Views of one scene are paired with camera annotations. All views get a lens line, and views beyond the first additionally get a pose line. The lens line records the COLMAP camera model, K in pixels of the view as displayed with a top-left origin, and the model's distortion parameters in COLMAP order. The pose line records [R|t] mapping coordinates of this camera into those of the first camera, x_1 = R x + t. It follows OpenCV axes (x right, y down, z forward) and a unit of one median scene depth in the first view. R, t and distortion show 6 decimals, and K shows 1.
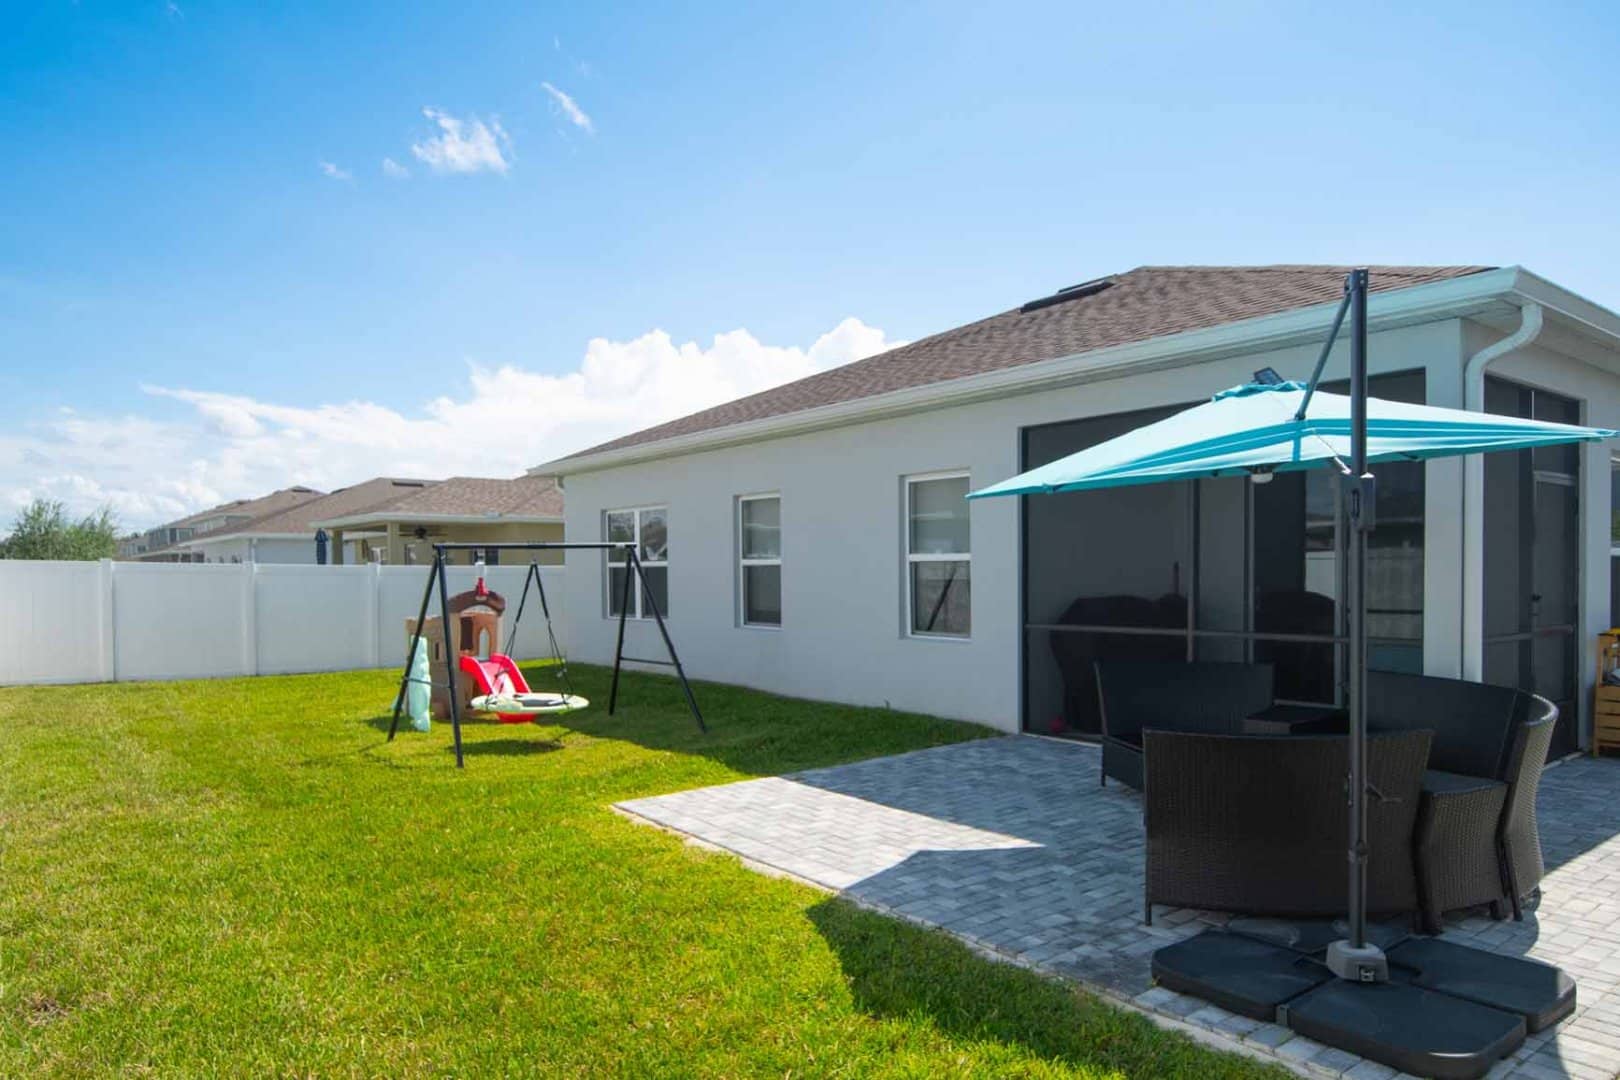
lens RADIAL K [[1031.3, 0, 810.0], [0, 1031.3, 540.0], [0, 0, 1]] dist [-0.000127, -0.000313]
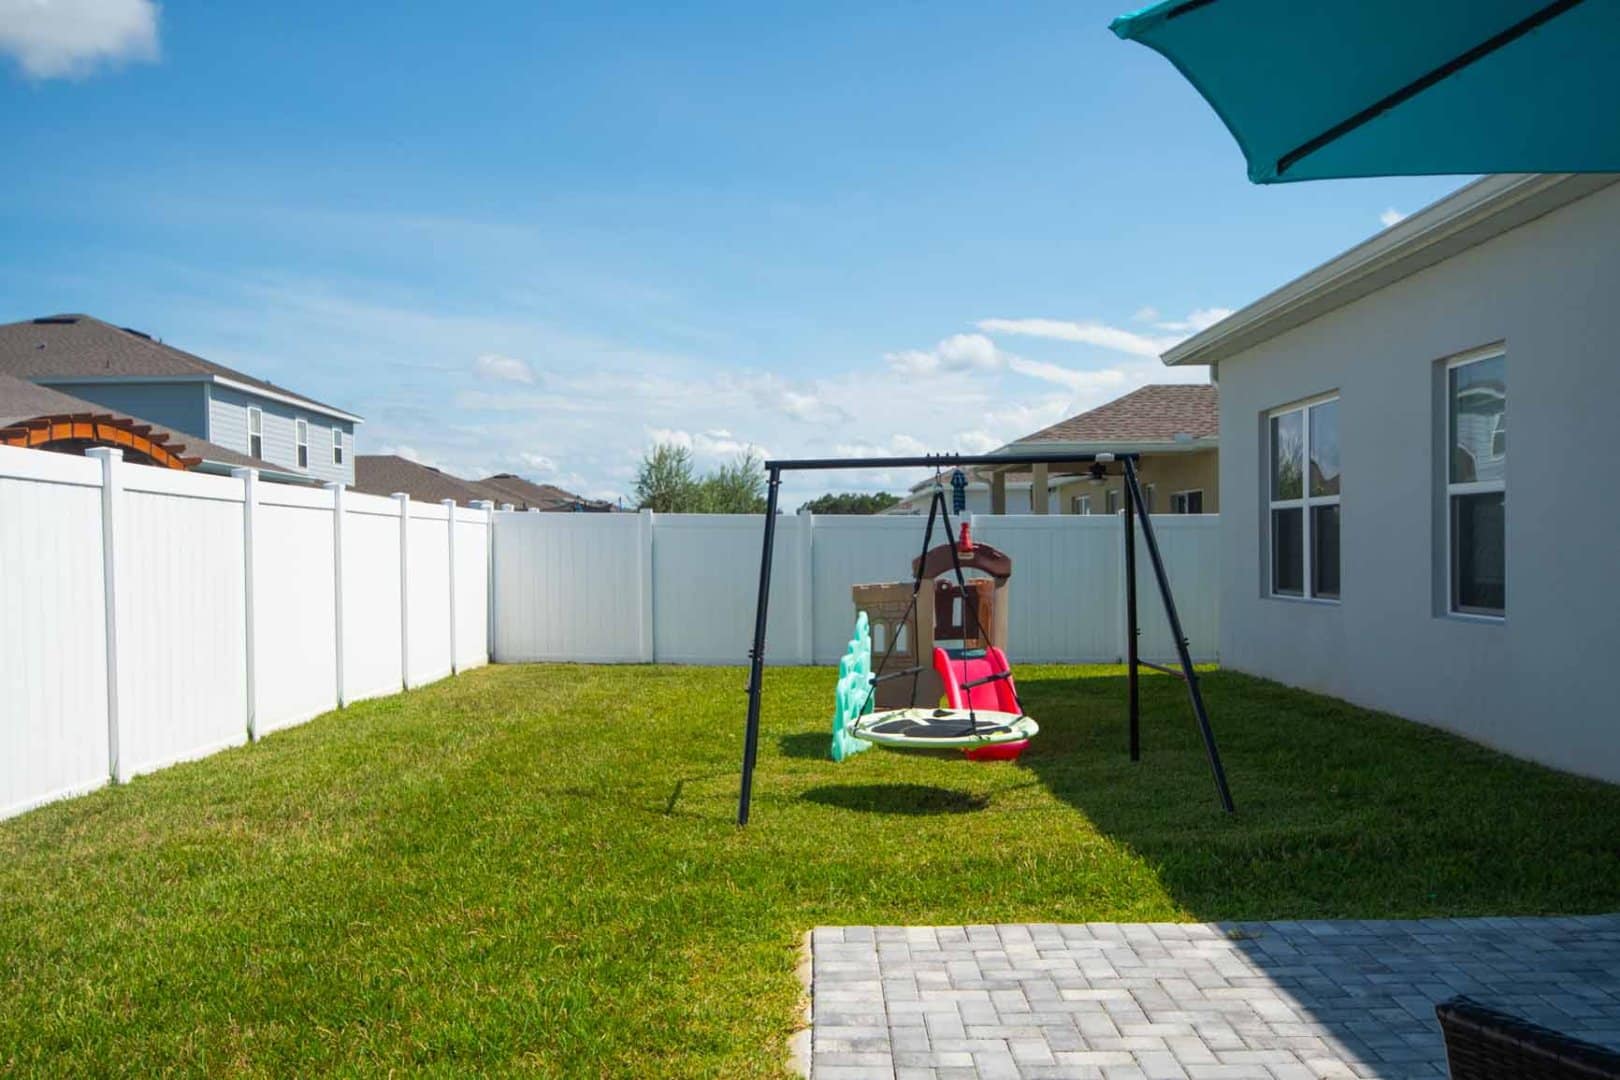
lens RADIAL K [[1466.5, 0, 810.0], [0, 1466.5, 540.0], [0, 0, 1]] dist [0.007985, 0.006624]
pose [[0.777443, -0.004076, -0.628940, 0.195040], [0.023986, 0.999444, 0.023171, 0.028381], [0.628495, -0.033100, 0.777109, 0.296595]]
